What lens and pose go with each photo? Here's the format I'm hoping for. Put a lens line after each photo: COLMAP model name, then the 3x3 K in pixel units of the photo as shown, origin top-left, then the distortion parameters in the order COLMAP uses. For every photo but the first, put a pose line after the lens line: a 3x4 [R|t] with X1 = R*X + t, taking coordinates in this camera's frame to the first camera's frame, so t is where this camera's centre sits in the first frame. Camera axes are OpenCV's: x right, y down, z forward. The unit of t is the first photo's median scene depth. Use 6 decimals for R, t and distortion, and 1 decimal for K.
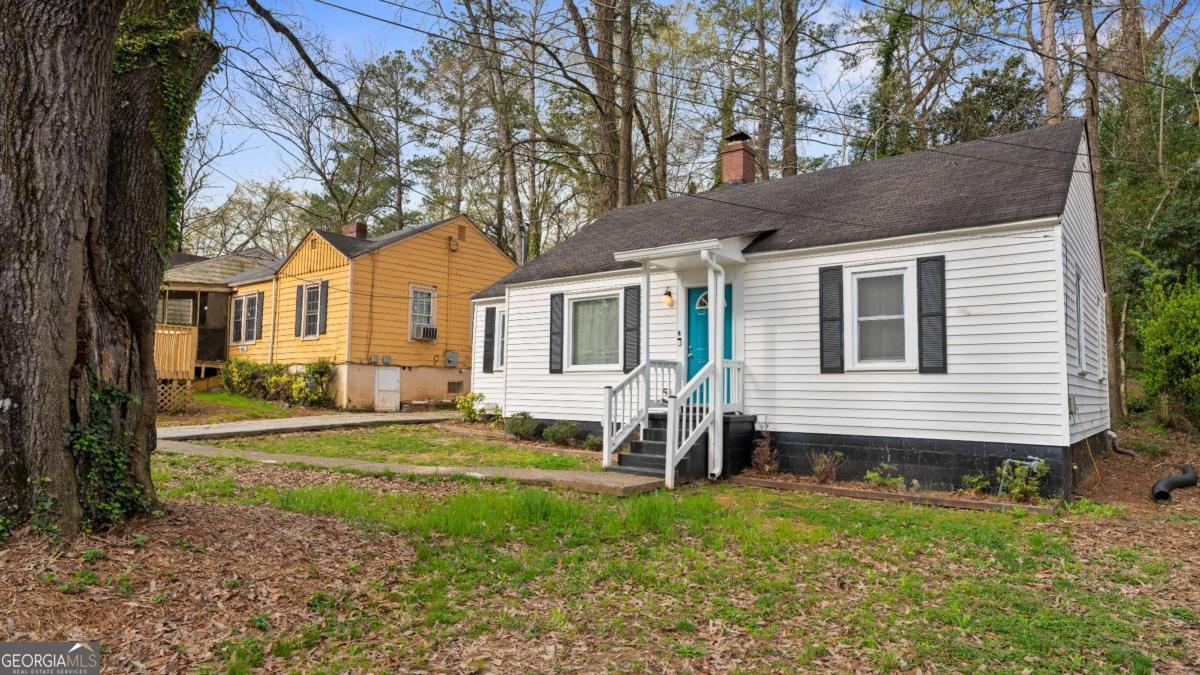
lens RADIAL K [[701.4, 0, 593.4], [0, 701.4, 340.3], [0, 0, 1]] dist [-0.000002, -0.000010]
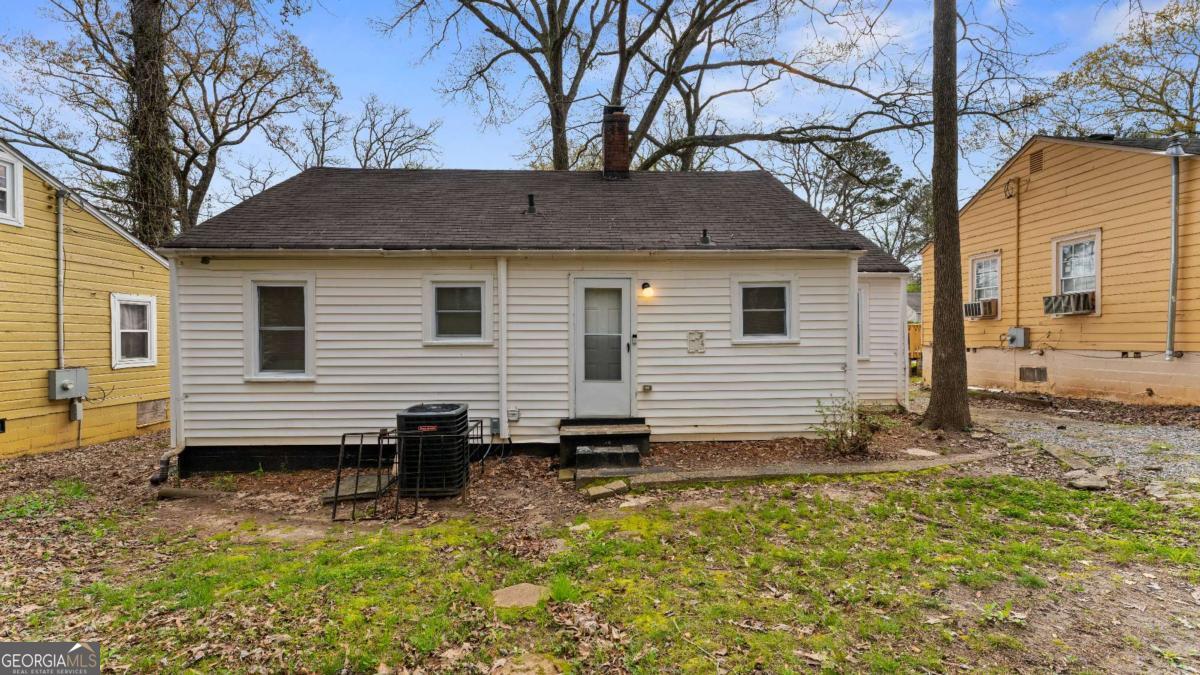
lens RADIAL K [[485.0, 0, 598.0], [0, 485.0, 339.1], [0, 0, 1]] dist [0.001405, 0.000809]
pose [[-0.754214, -0.009720, -0.656557, 0.848143], [0.040965, 0.997246, -0.061822, 0.073897], [0.655350, -0.073523, -0.751739, 1.892707]]
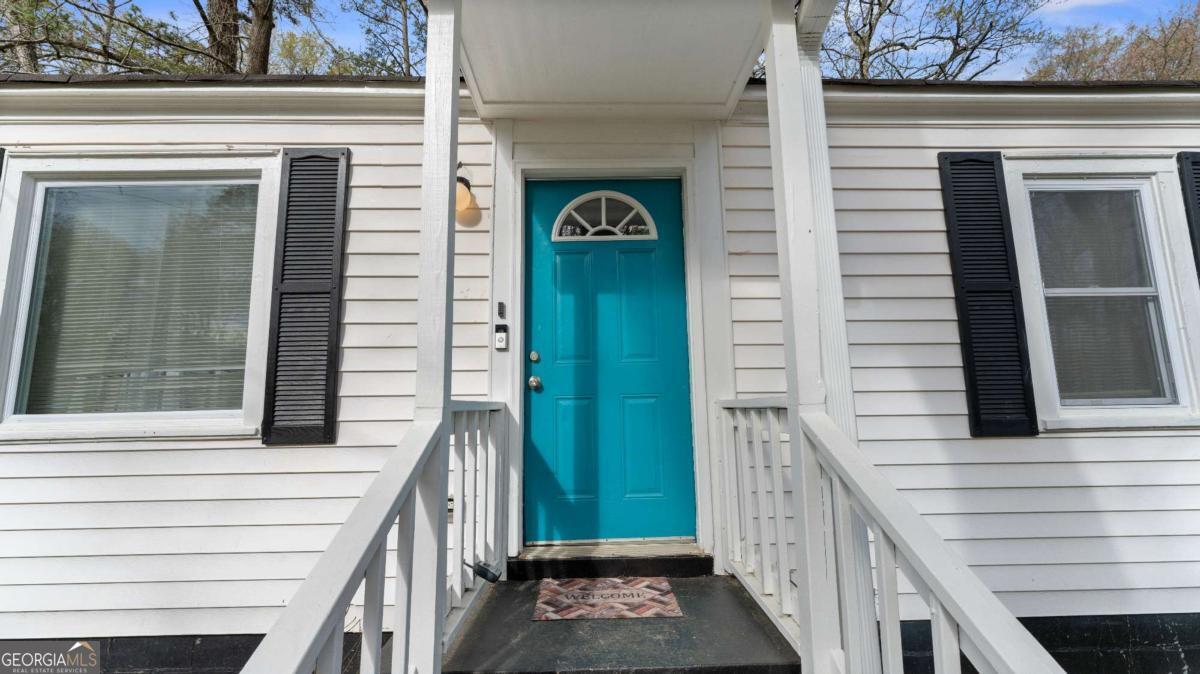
lens RADIAL K [[485.0, 0, 598.0], [0, 485.0, 338.6], [0, 0, 1]] dist [0.001405, 0.000809]
pose [[0.755463, 0.068127, 0.651640, 0.015669], [-0.023200, 0.996737, -0.077310, 0.017531], [-0.654781, 0.043286, 0.754578, 0.786218]]
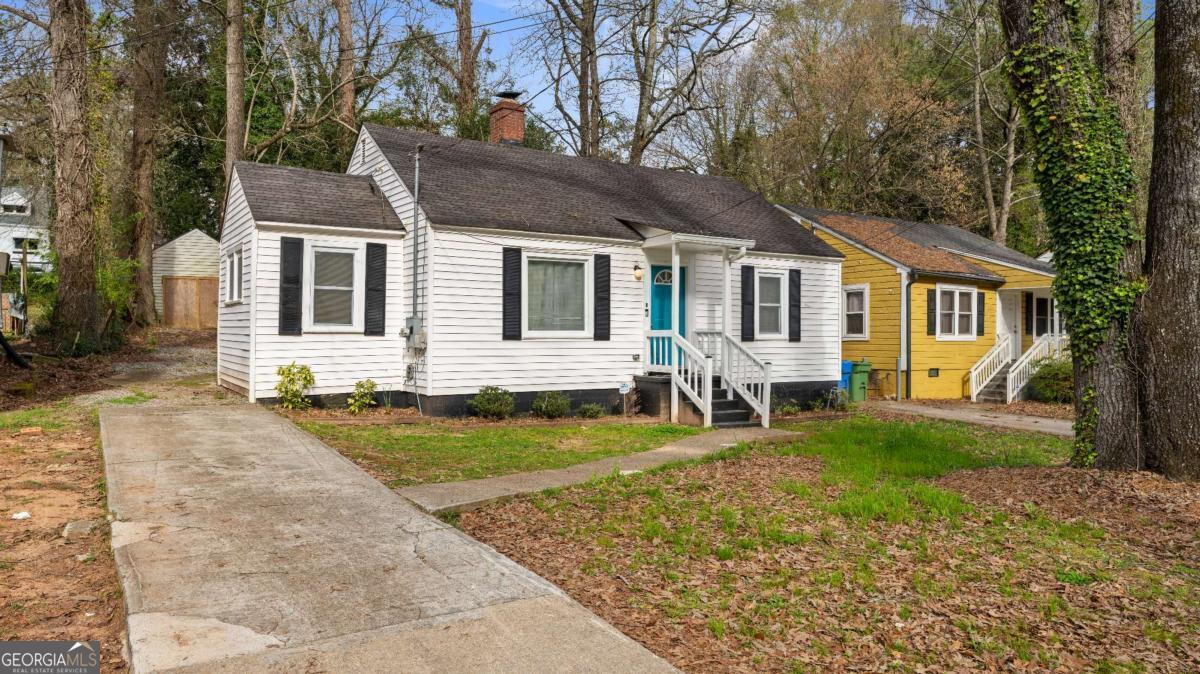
lens RADIAL K [[851.2, 0, 600.0], [0, 851.2, 337.0], [0, 0, 1]] dist [0.002777, 0.000247]
pose [[0.289033, -0.009433, 0.957273, -1.161963], [-0.067202, 0.997285, 0.030118, 0.005020], [-0.954957, -0.073036, 0.287614, 0.656393]]
